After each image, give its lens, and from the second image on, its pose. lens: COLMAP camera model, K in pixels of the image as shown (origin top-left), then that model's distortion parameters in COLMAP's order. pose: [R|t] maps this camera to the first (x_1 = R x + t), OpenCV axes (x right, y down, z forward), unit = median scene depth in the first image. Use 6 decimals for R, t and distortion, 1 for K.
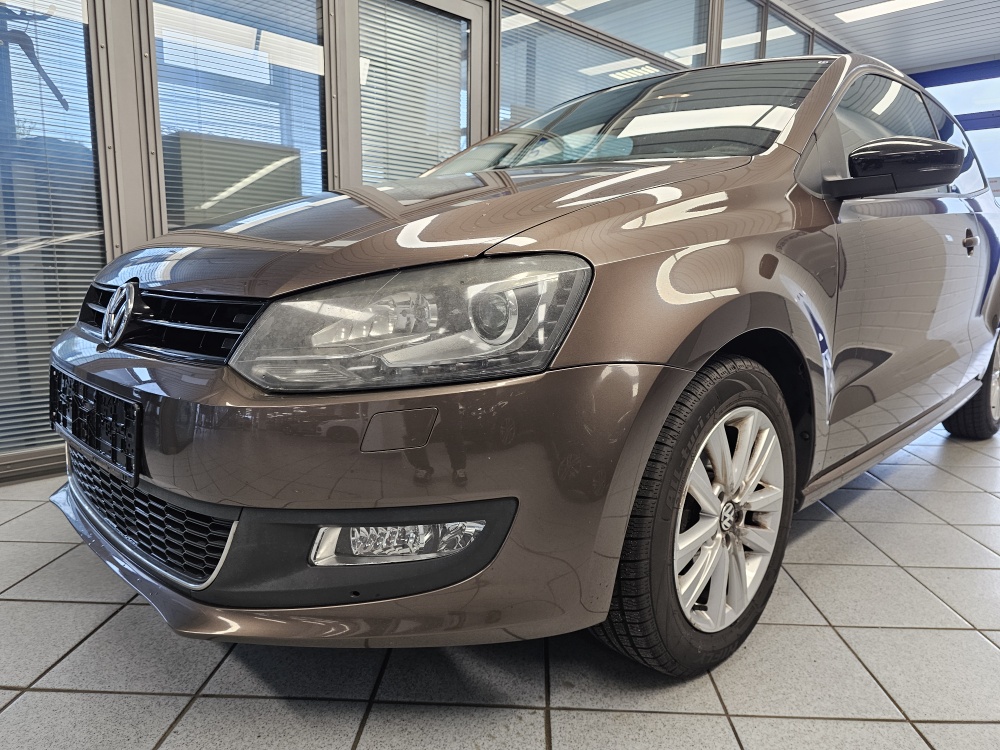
lens RADIAL K [[674.1, 0, 503.7], [0, 674.1, 374.8], [0, 0, 1]] dist [0.066371, -0.071642]
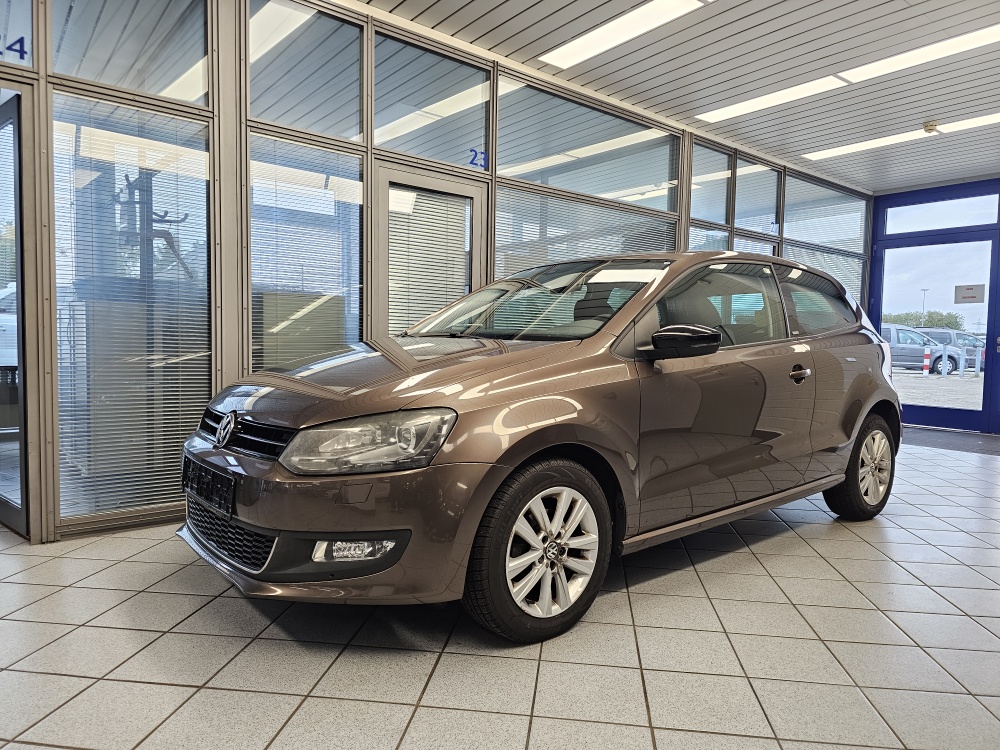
lens RADIAL K [[674.1, 0, 503.7], [0, 674.1, 374.8], [0, 0, 1]] dist [0.066371, -0.071642]
pose [[0.996316, 0.009771, -0.085201, 0.370988], [-0.019358, 0.993471, -0.112429, -0.044954], [0.083546, 0.113664, 0.990000, -0.836337]]
